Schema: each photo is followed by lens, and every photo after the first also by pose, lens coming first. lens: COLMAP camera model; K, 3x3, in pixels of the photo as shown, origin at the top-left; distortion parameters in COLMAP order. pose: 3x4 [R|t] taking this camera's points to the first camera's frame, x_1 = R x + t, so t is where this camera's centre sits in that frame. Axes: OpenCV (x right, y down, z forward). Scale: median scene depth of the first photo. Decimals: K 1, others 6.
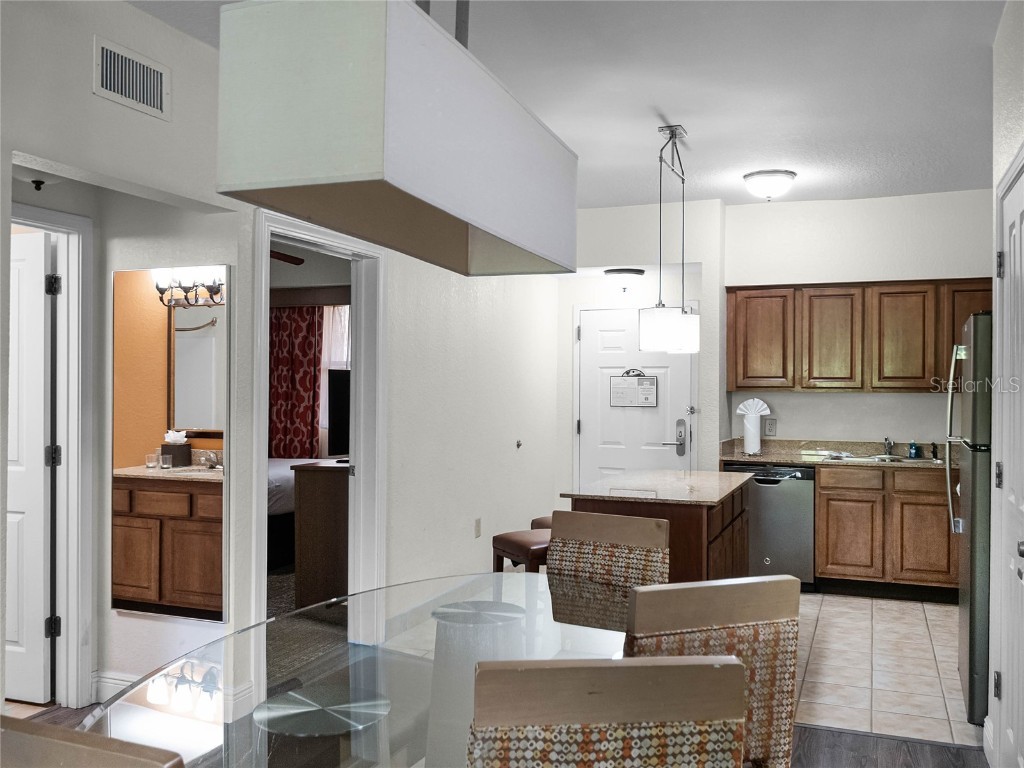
lens RADIAL K [[921.3, 0, 513.6], [0, 921.3, 381.1], [0, 0, 1]] dist [0.019990, -0.054199]
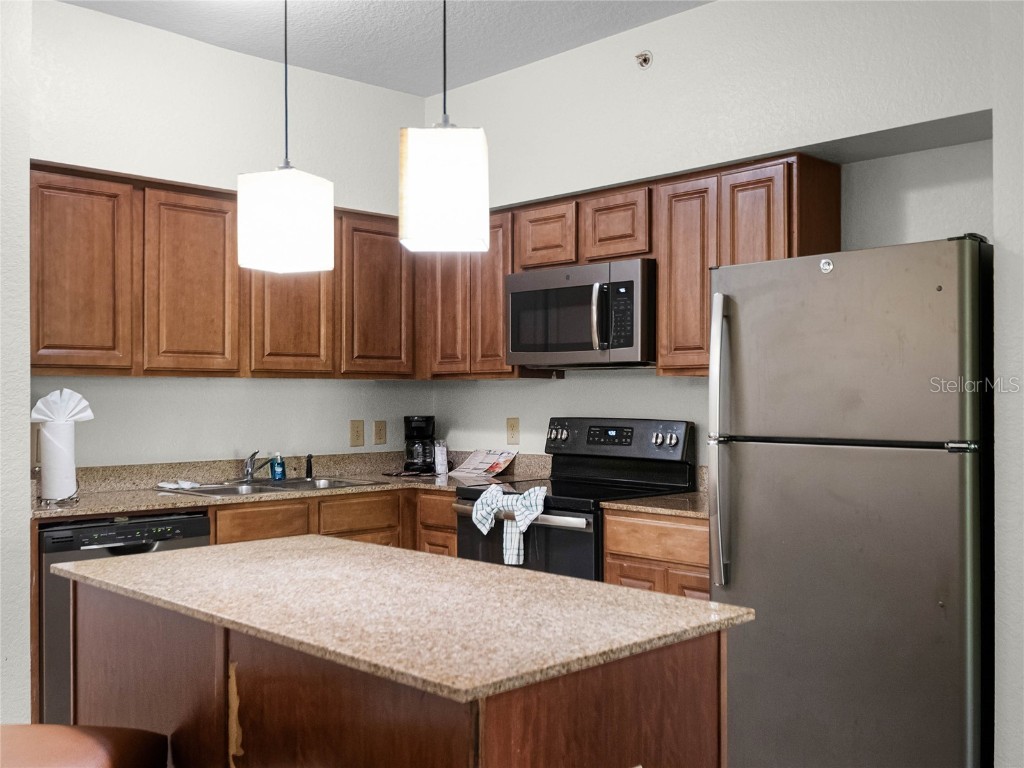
lens RADIAL K [[1012.0, 0, 507.4], [0, 1012.0, 392.5], [0, 0, 1]] dist [0.023720, 0.000000]
pose [[0.408925, -0.003271, 0.912562, -0.158071], [-0.002891, 0.999984, 0.004880, 0.018590], [-0.912563, -0.004634, 0.408909, 0.587239]]
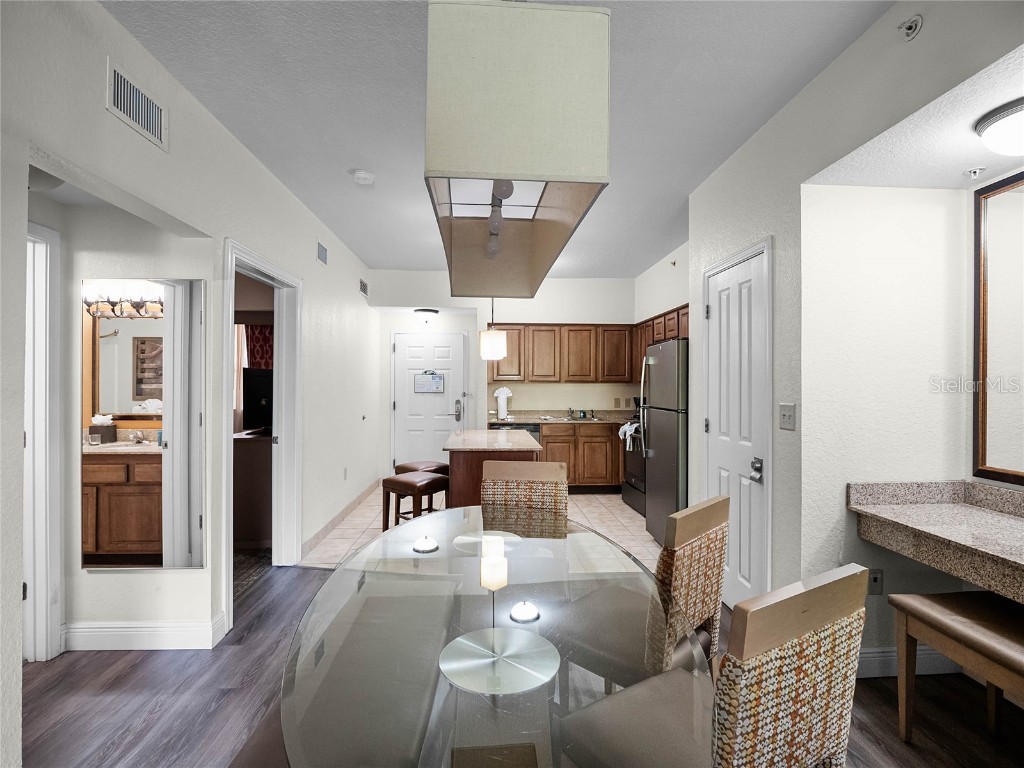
lens RADIAL K [[502.1, 0, 514.7], [0, 502.1, 380.8], [0, 0, 1]] dist [-0.009082, -0.004030]
pose [[0.906286, -0.000516, 0.422665, -0.133236], [-0.000275, 0.999998, 0.001811, 0.005215], [-0.422665, -0.001758, 0.906284, 0.130896]]
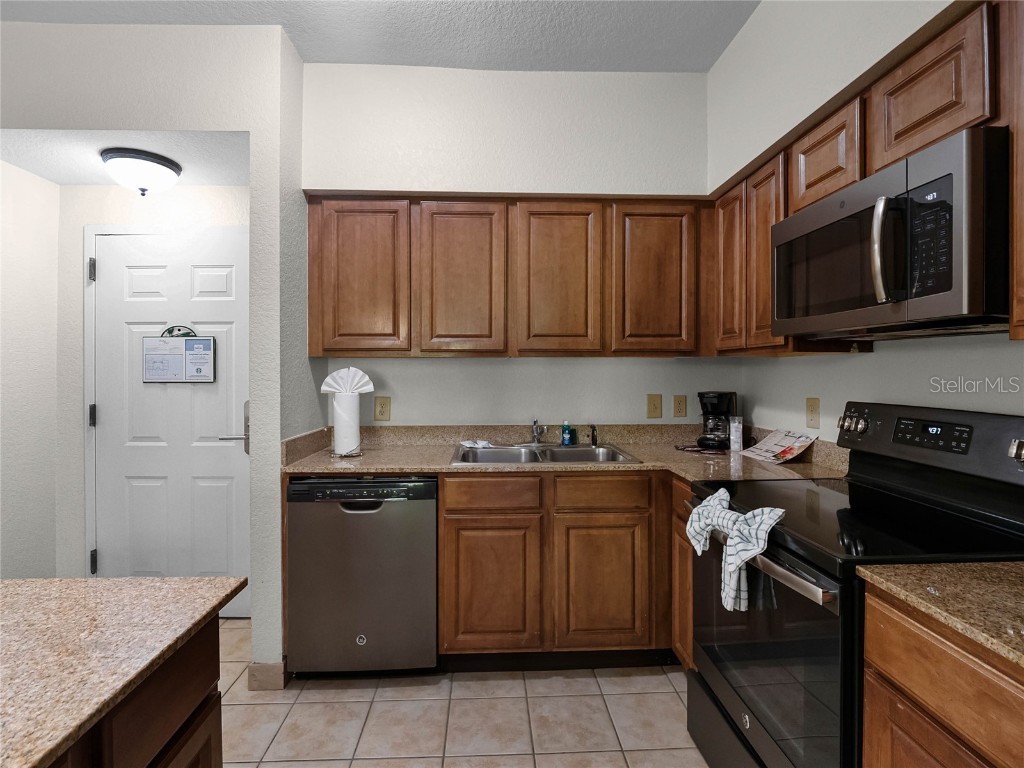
lens RADIAL K [[502.1, 0, 509.6], [0, 502.1, 371.7], [0, 0, 1]] dist [-0.009082, -0.004030]
pose [[0.912624, -0.008126, 0.408719, 0.234529], [0.002978, 0.999908, 0.013230, 0.018828], [-0.408788, -0.010856, 0.912565, 0.677097]]
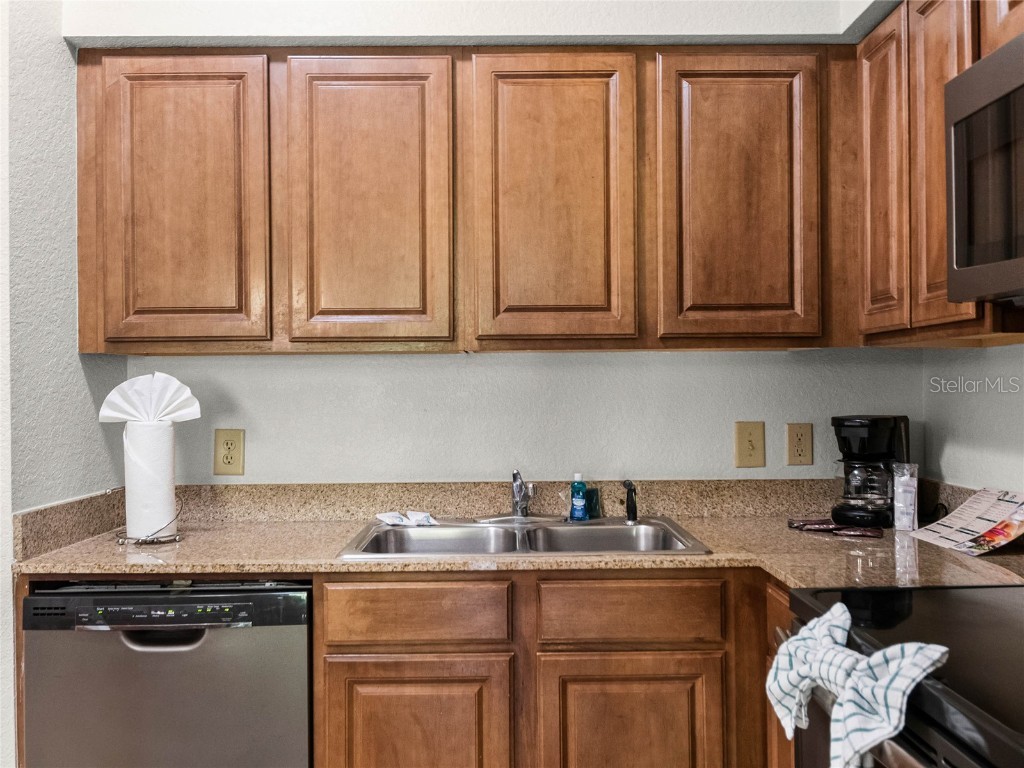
lens RADIAL K [[921.3, 0, 514.4], [0, 921.3, 382.6], [0, 0, 1]] dist [0.019990, -0.054199]
pose [[0.924902, -0.012922, 0.379986, 0.271561], [0.011145, 0.999914, 0.006875, 0.023036], [-0.380043, -0.002124, 0.924966, 0.678972]]
